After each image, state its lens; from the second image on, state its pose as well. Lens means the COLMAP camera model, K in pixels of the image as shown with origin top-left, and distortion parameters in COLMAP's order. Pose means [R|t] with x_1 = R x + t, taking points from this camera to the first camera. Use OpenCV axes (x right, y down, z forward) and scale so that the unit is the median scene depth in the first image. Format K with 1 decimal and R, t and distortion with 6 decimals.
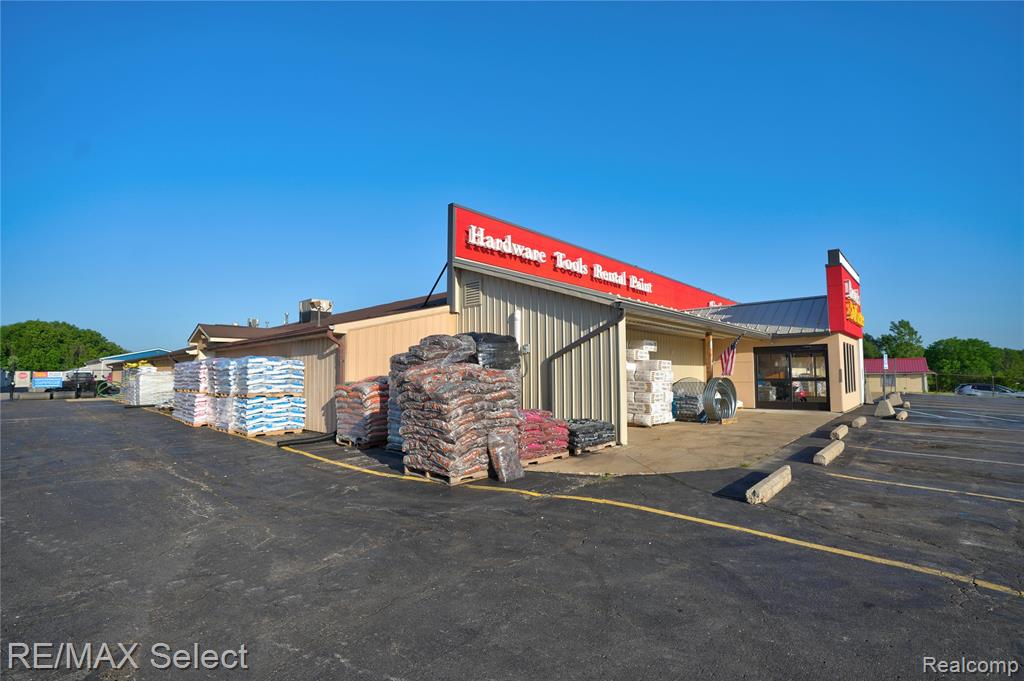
lens RADIAL K [[466.1, 0, 515.2], [0, 466.1, 343.1], [0, 0, 1]] dist [-0.038253, 0.003424]
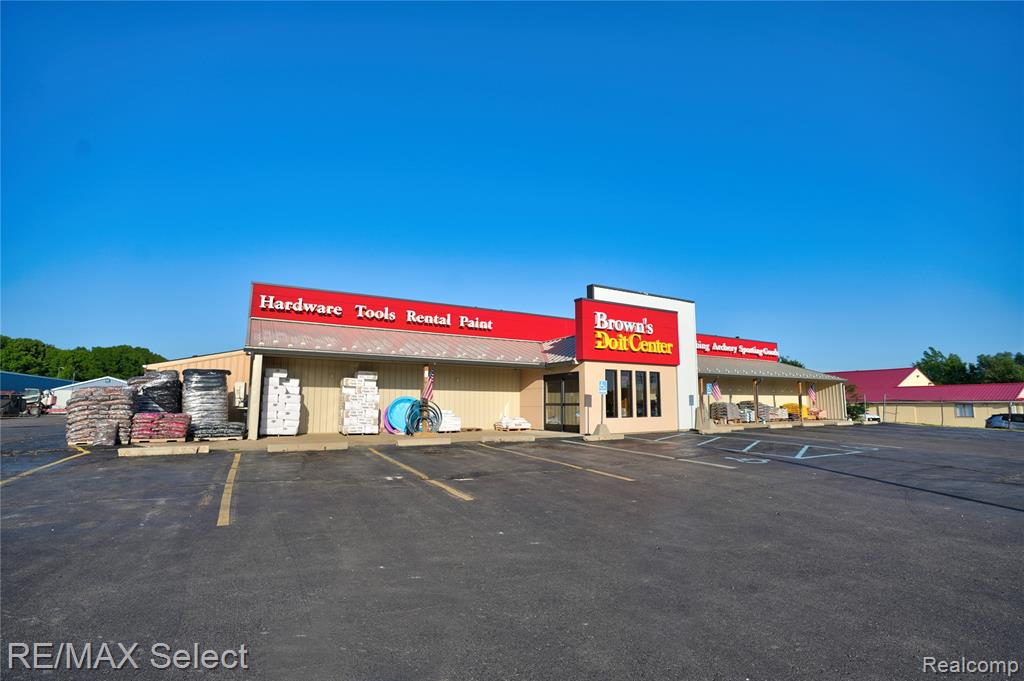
lens RADIAL K [[466.1, 0, 506.0], [0, 466.1, 343.7], [0, 0, 1]] dist [-0.038253, 0.003424]
pose [[0.953544, -0.031110, -0.299644, 0.933872], [0.012823, 0.997944, -0.062803, 0.003434], [0.300981, 0.056043, 0.951982, -0.138094]]
